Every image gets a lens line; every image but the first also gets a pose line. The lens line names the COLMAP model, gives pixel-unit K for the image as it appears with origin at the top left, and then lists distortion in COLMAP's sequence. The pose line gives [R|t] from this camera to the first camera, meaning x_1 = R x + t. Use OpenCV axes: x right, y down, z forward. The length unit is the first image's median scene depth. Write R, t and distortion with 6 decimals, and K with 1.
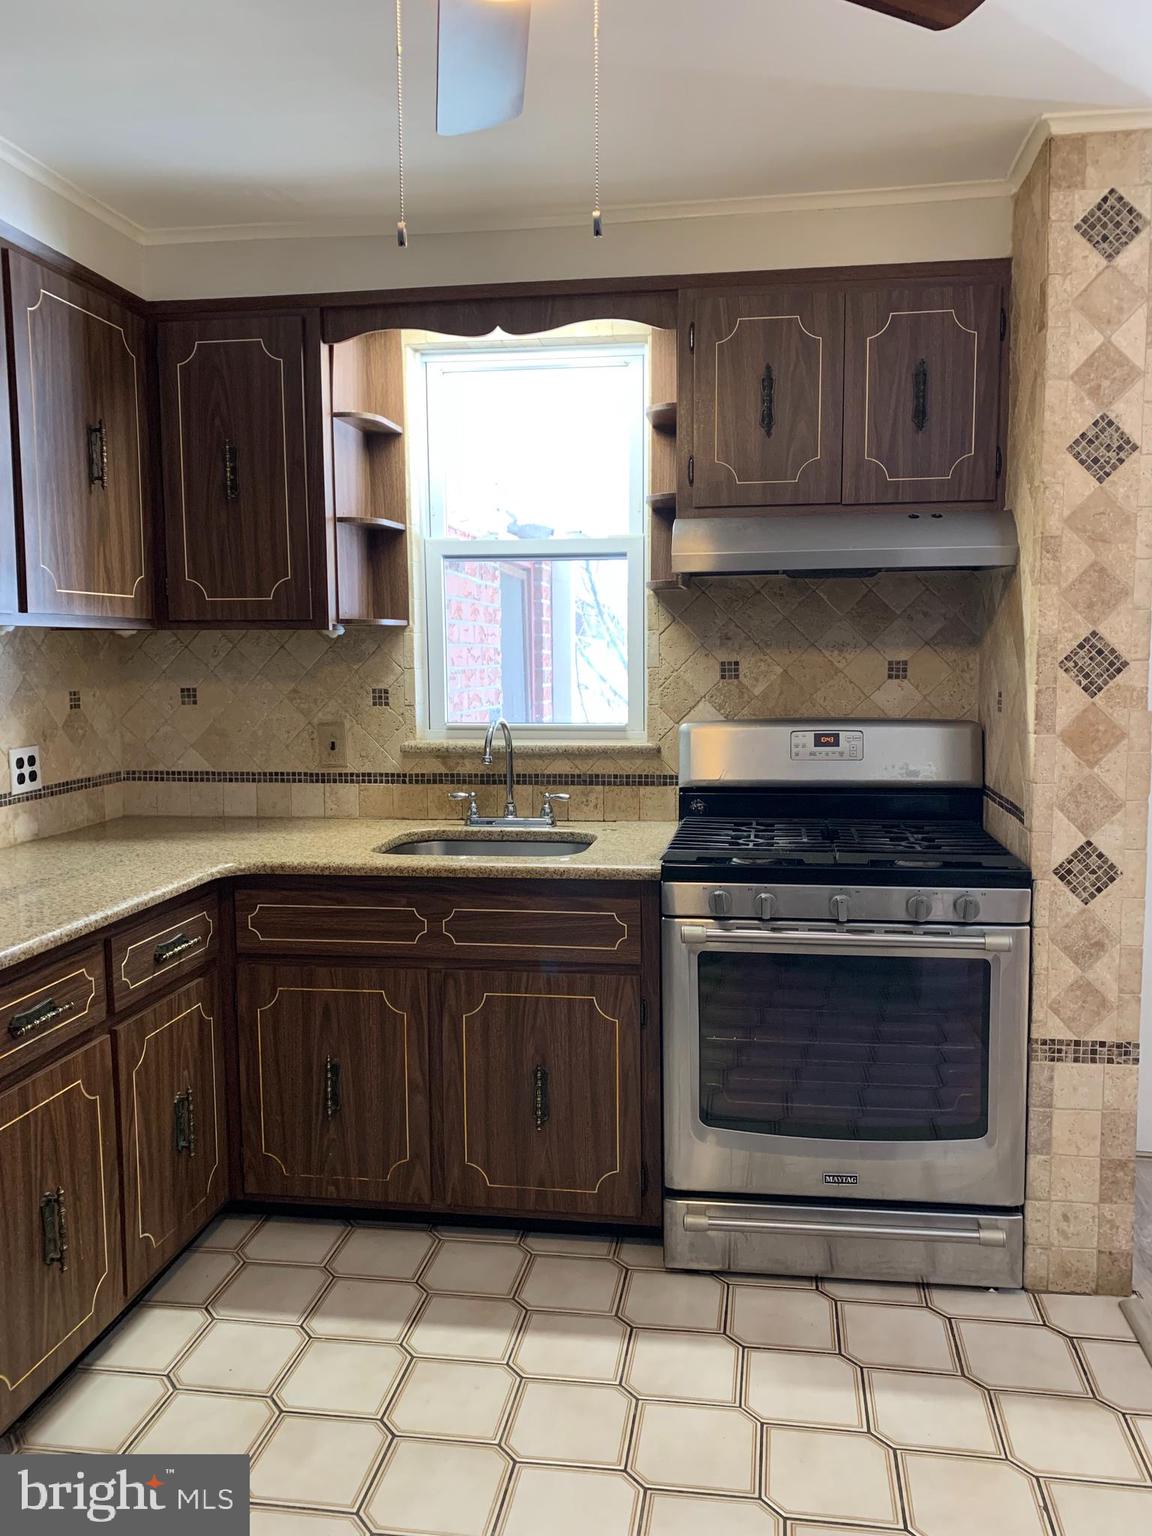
lens RADIAL K [[1175.3, 0, 597.0], [0, 1175.3, 769.8], [0, 0, 1]] dist [0.038342, -0.045807]
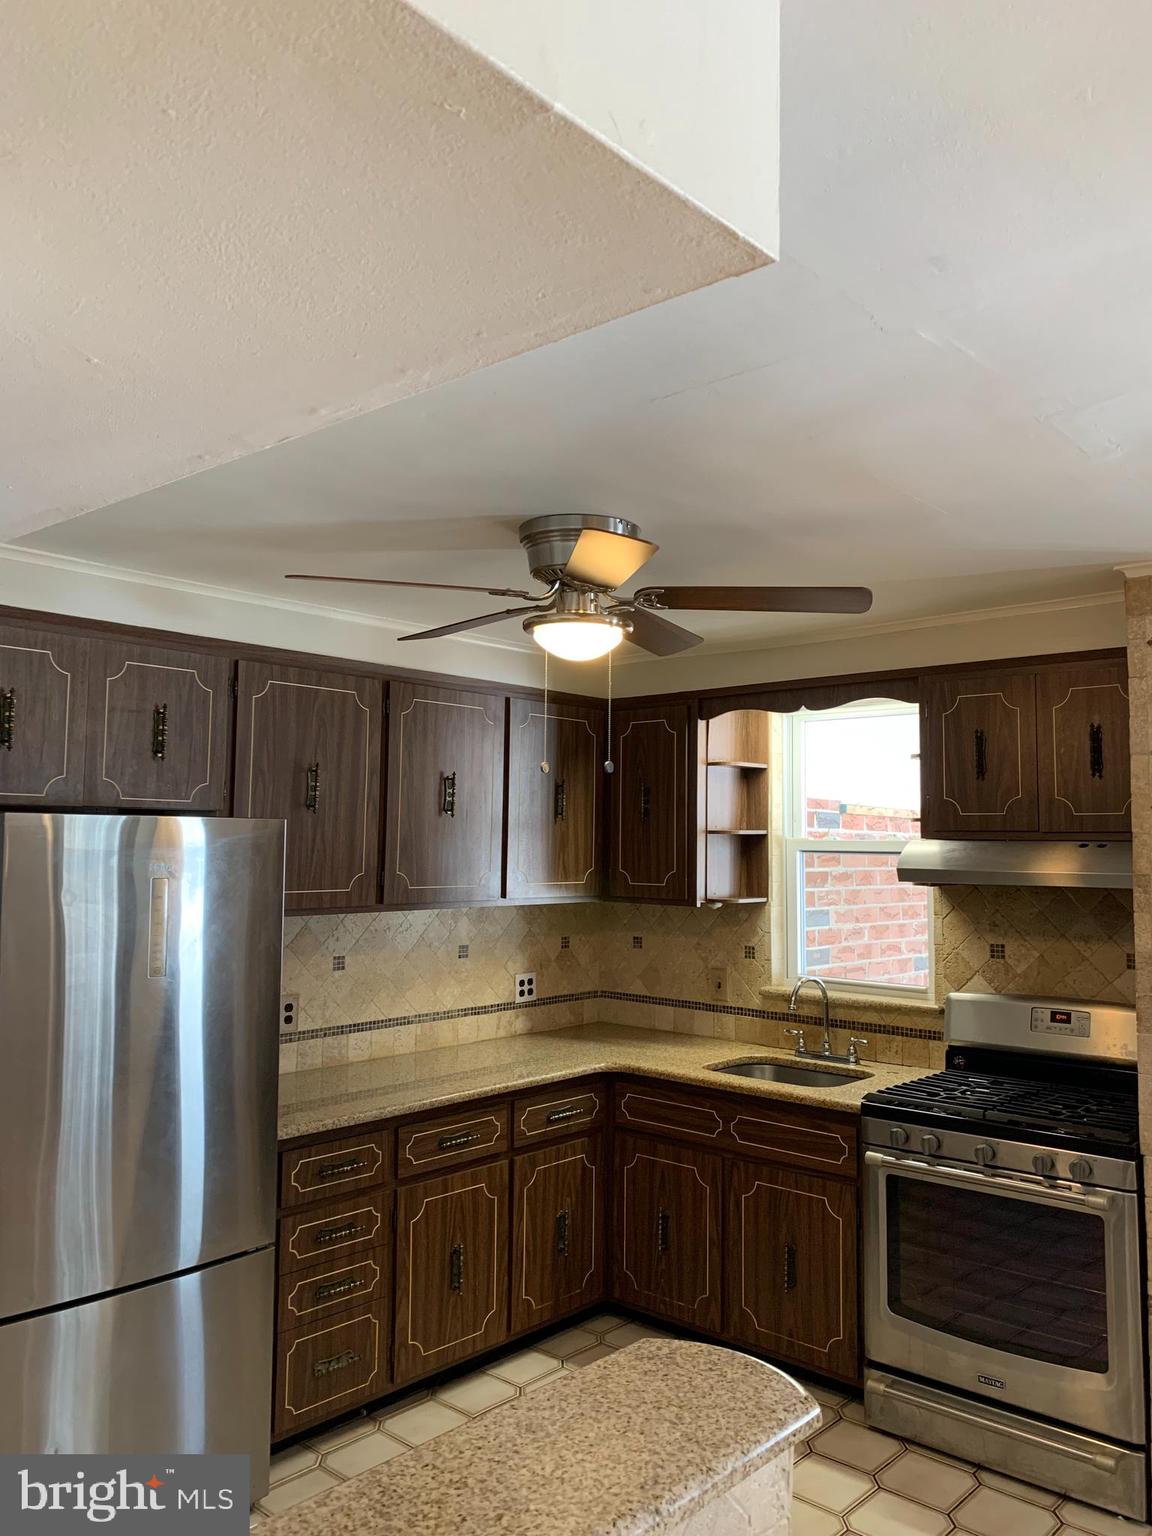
lens RADIAL K [[1175.3, 0, 590.3], [0, 1175.3, 763.4], [0, 0, 1]] dist [0.038342, -0.045807]
pose [[0.834349, -0.023620, -0.550730, 0.497381], [-0.070890, 0.986188, -0.149693, -0.071018], [0.546659, 0.163937, 0.821151, -0.321601]]
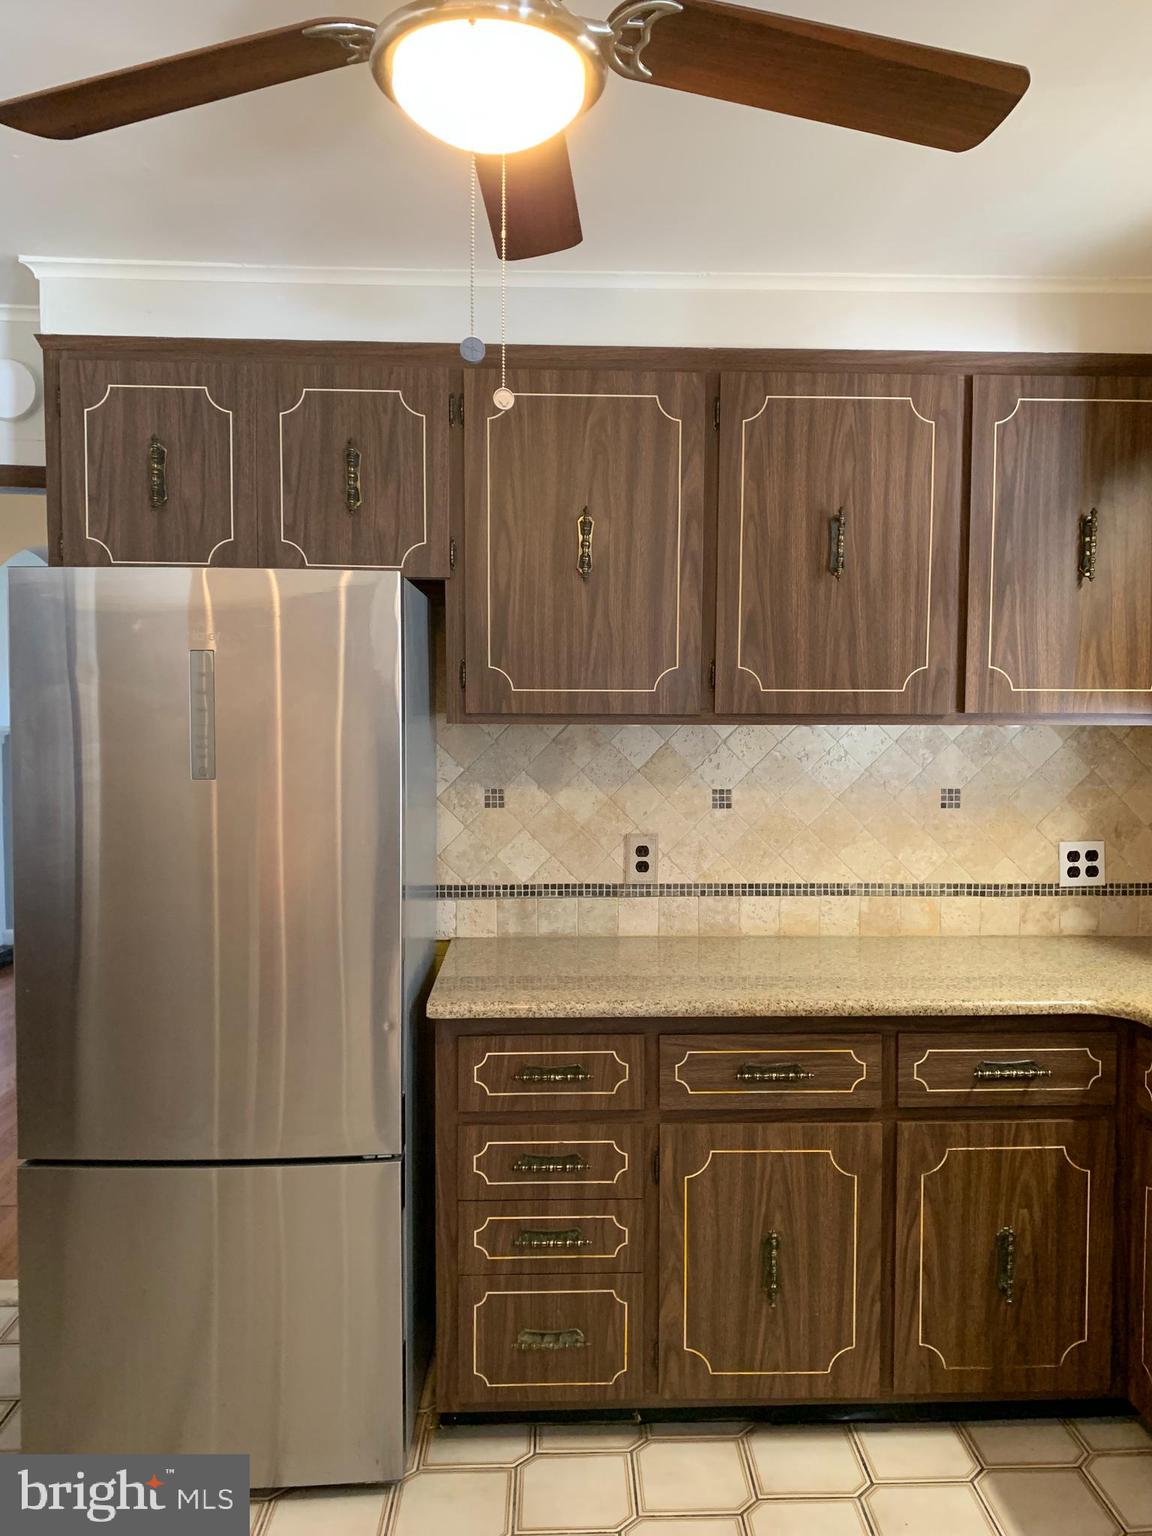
lens RADIAL K [[1175.3, 0, 591.6], [0, 1175.3, 755.3], [0, 0, 1]] dist [0.038342, -0.045807]
pose [[0.192685, 0.051530, -0.979907, 0.430911], [-0.107169, 0.993752, 0.031185, -0.082008], [0.975391, 0.099007, 0.197003, 0.415957]]
